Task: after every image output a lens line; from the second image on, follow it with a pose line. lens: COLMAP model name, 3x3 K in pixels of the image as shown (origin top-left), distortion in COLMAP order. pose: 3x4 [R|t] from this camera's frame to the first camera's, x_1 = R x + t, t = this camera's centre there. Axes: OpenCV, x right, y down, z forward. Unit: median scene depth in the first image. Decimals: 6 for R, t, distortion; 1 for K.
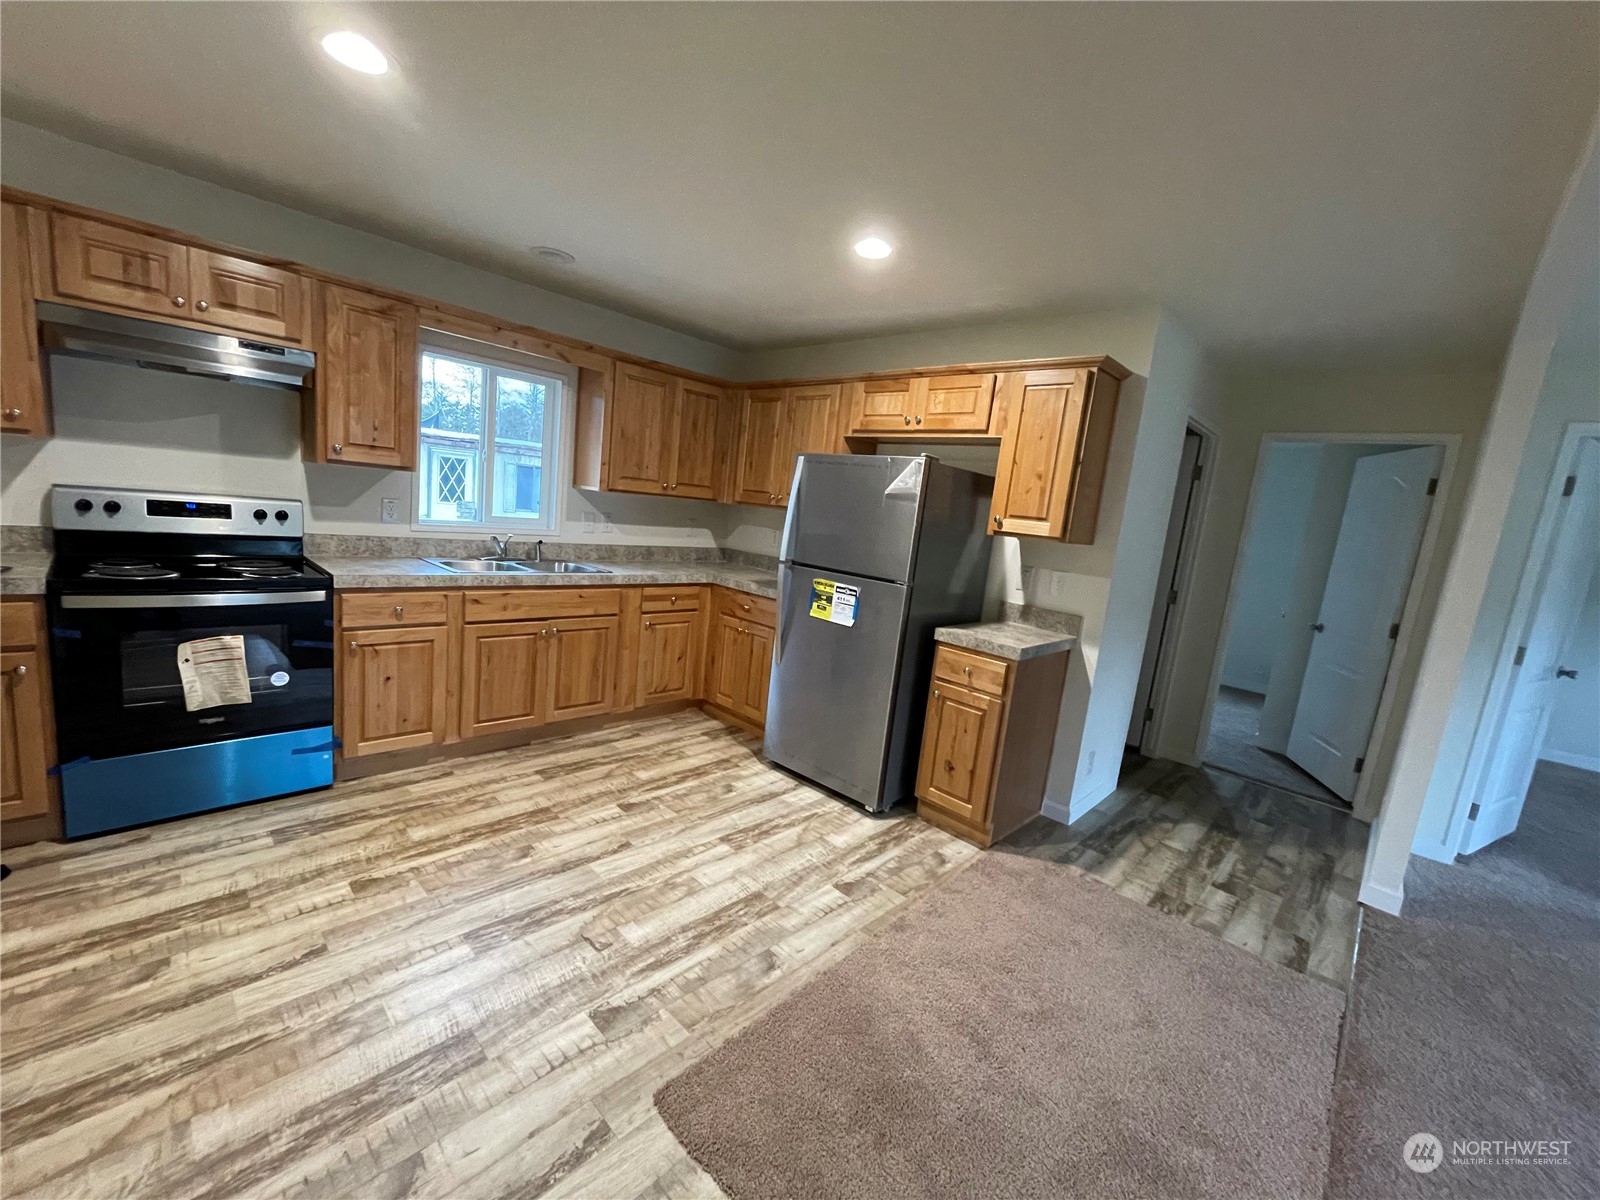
lens RADIAL K [[649.9, 0, 795.4], [0, 649.9, 603.7], [0, 0, 1]] dist [0.001180, 0.000469]
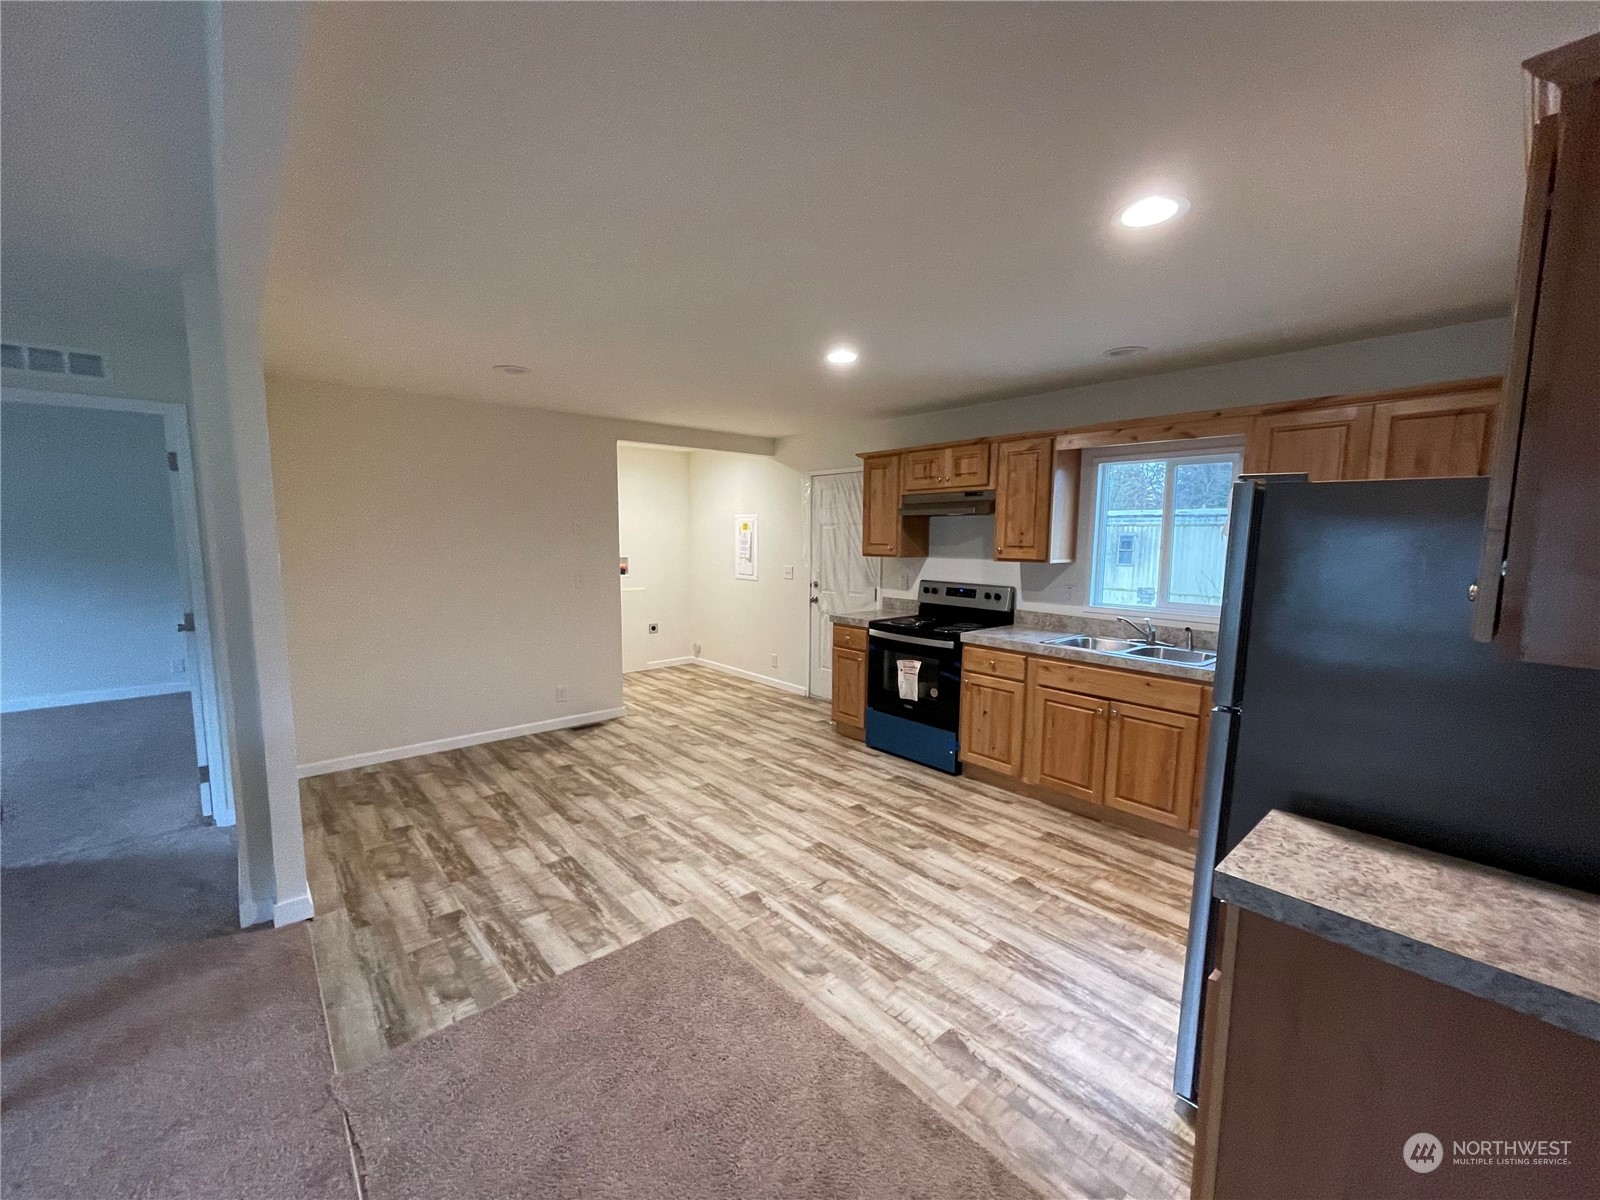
lens RADIAL K [[649.9, 0, 795.4], [0, 649.9, 603.7], [0, 0, 1]] dist [0.001180, 0.000469]
pose [[-0.085514, 0.004465, -0.996327, 0.801747], [-0.170600, 0.985156, 0.019058, -0.071276], [0.981623, 0.171603, -0.083483, 0.702298]]
